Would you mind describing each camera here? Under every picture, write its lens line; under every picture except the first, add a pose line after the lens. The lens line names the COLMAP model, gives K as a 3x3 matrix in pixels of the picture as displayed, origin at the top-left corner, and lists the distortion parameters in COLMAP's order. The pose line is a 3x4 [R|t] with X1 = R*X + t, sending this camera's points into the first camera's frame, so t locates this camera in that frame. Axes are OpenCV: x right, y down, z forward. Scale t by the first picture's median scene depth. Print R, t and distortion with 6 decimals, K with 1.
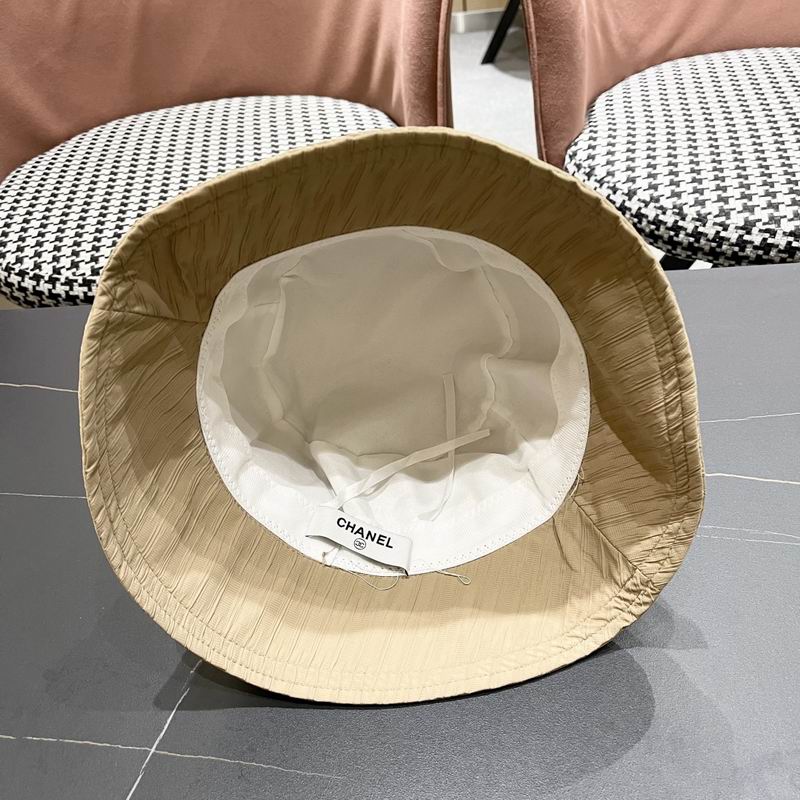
lens RADIAL K [[824.2, 0, 398.7], [0, 824.2, 405.3], [0, 0, 1]] dist [0.016577, 0.000000]
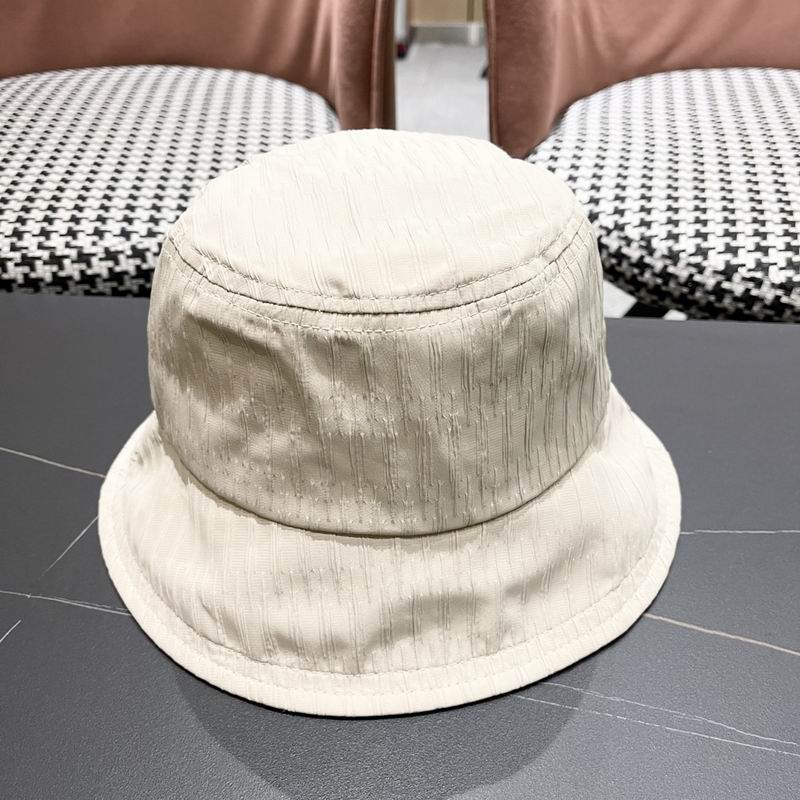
lens RADIAL K [[824.2, 0, 400.1], [0, 824.2, 408.8], [0, 0, 1]] dist [0.016577, 0.000000]
pose [[0.995279, 0.096165, 0.013087, 0.099787], [-0.095959, 0.995264, -0.015515, -0.038173], [-0.014517, 0.014185, 0.999794, 0.191772]]
